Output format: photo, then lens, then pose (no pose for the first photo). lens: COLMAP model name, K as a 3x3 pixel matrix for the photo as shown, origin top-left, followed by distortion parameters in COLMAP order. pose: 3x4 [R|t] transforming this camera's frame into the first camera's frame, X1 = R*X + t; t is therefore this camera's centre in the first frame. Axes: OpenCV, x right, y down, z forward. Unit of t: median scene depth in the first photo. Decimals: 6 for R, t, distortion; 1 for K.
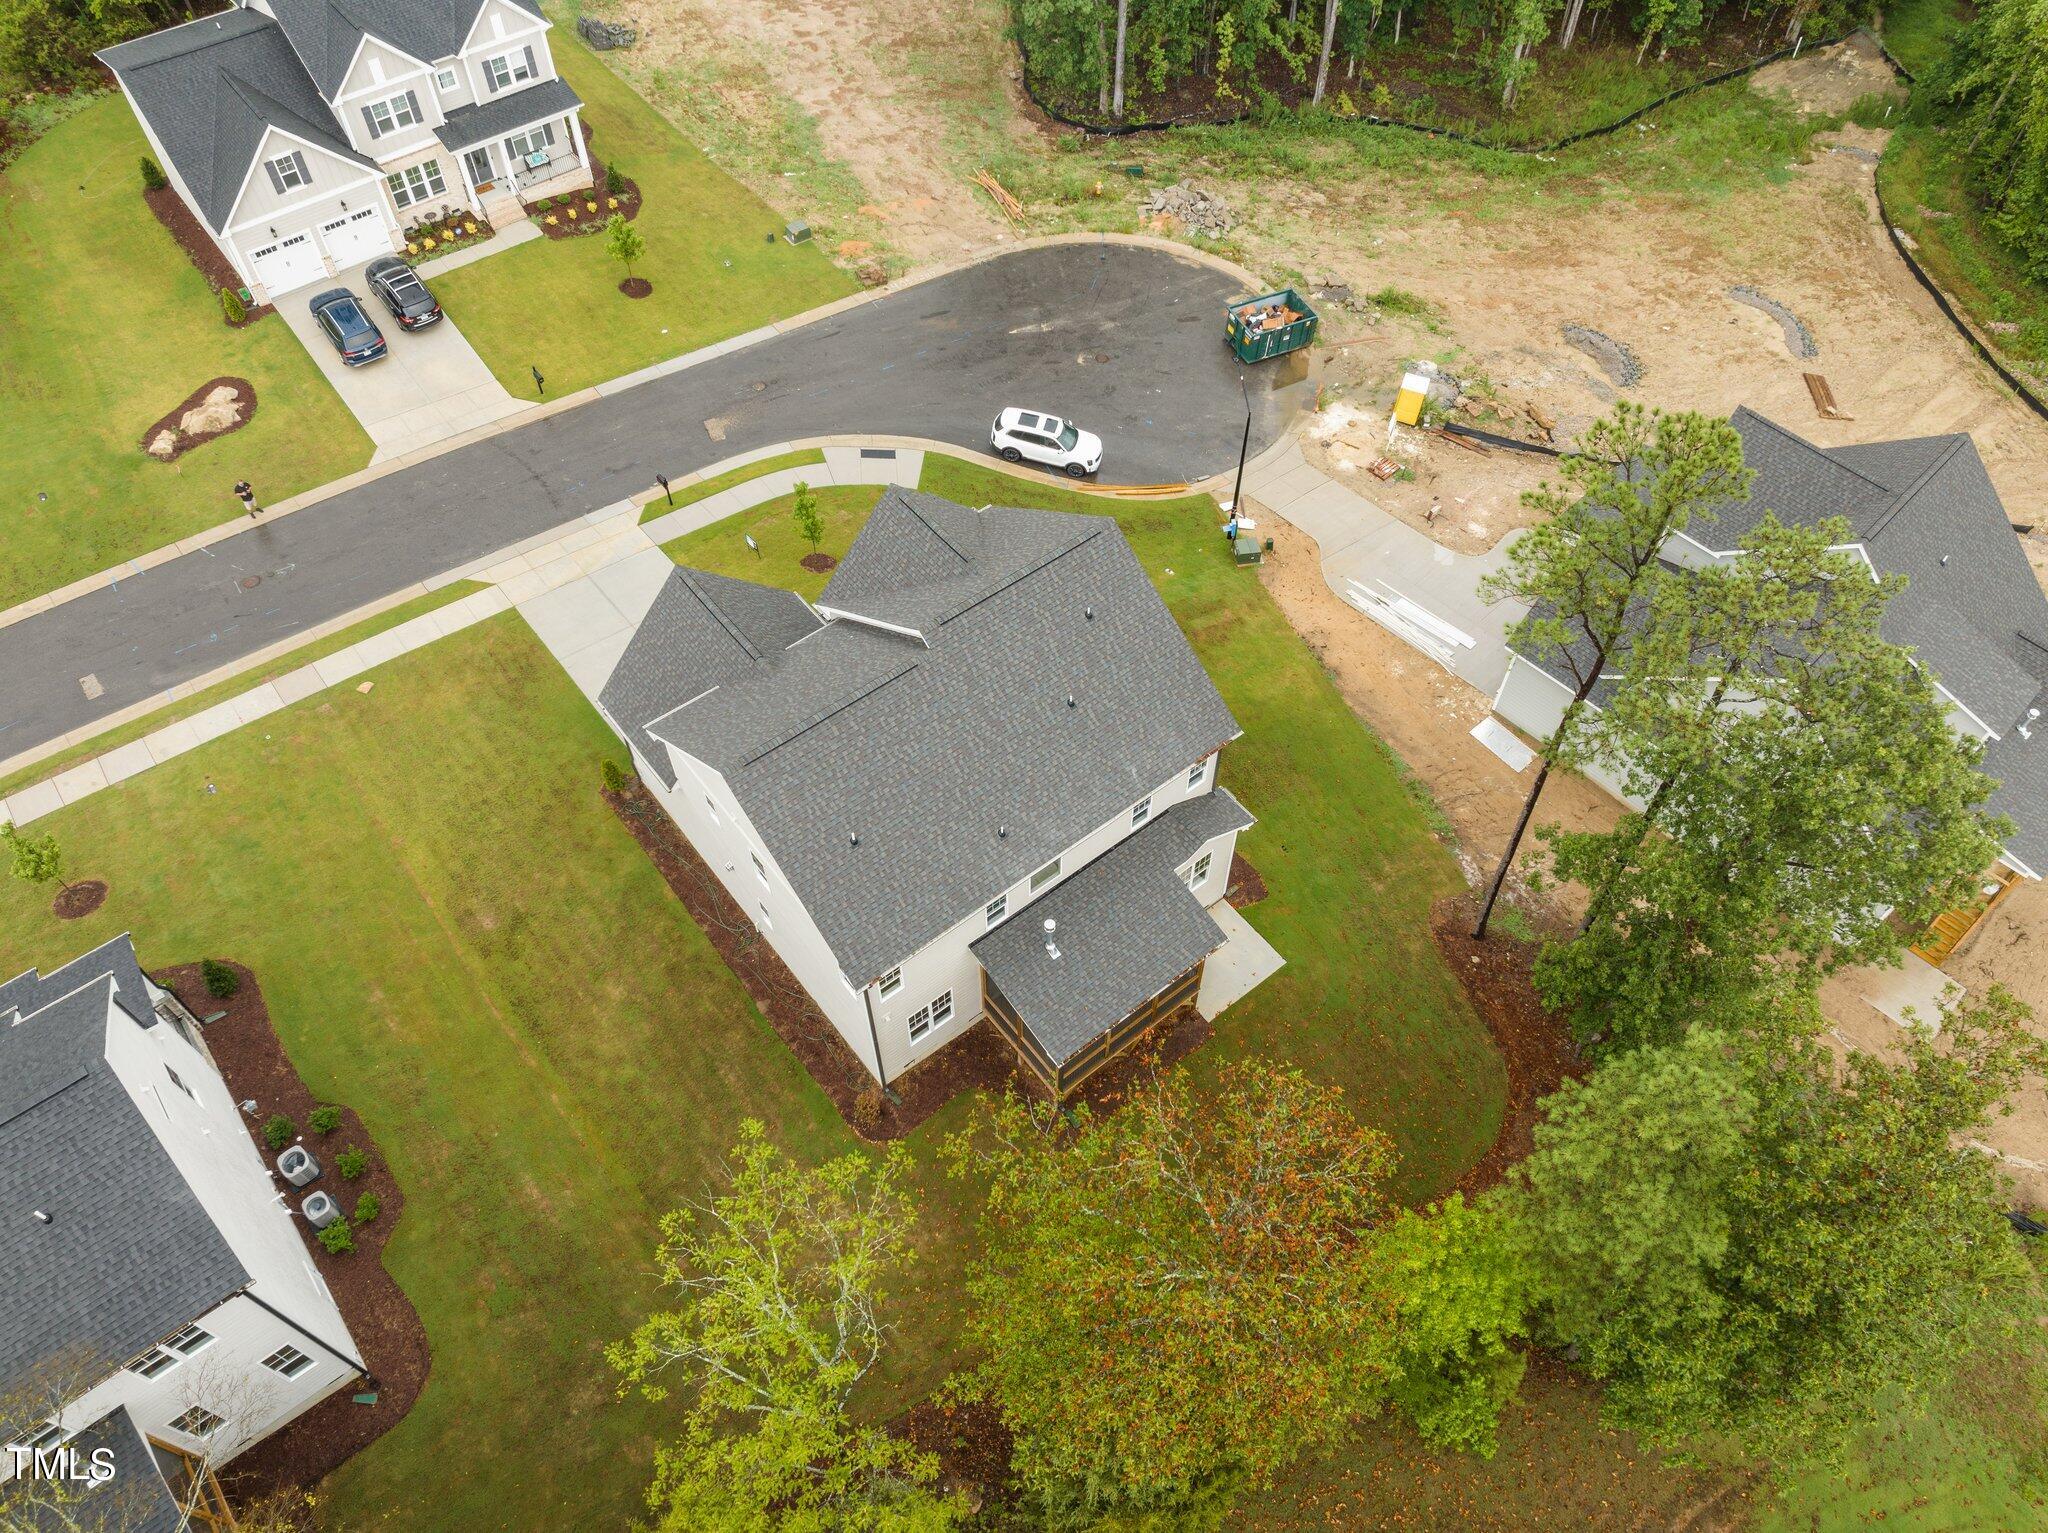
lens RADIAL K [[1435.9, 0, 1034.5], [0, 1435.9, 773.7], [0, 0, 1]] dist [-0.056052, 0.028902]
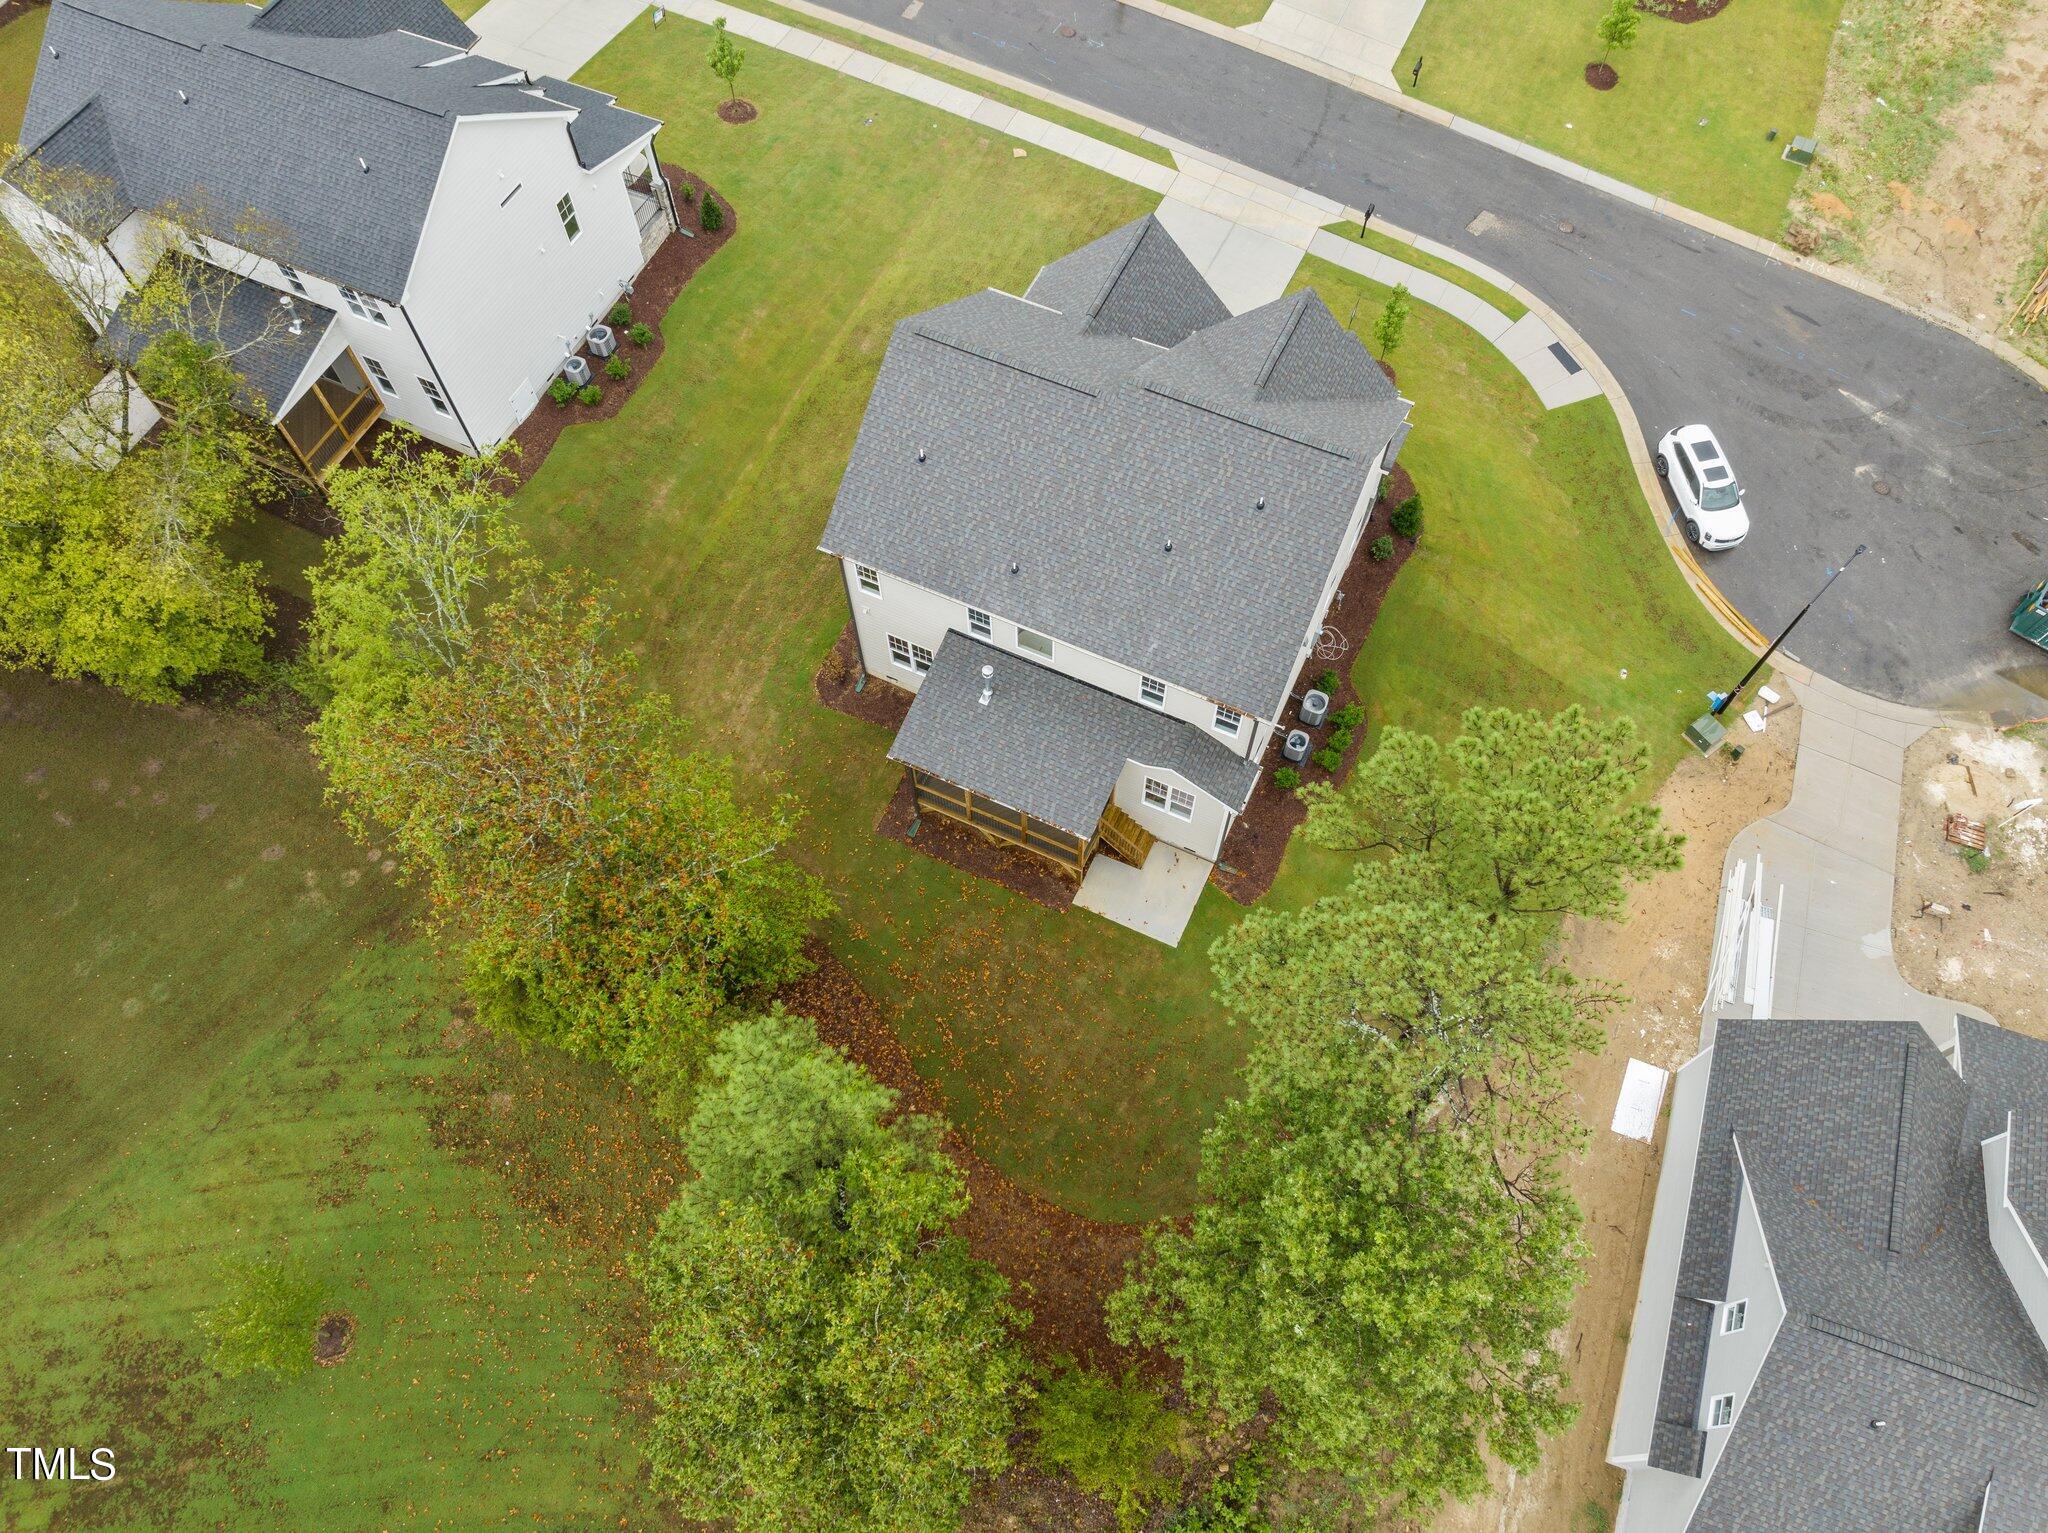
lens RADIAL K [[1435.9, 0, 1035.3], [0, 1435.9, 758.5], [0, 0, 1]] dist [-0.056052, 0.028902]
pose [[0.445124, 0.790674, -0.420356, 0.328922], [-0.718851, 0.595429, 0.358773, -0.161062], [0.533965, 0.142475, 0.833416, 0.119018]]
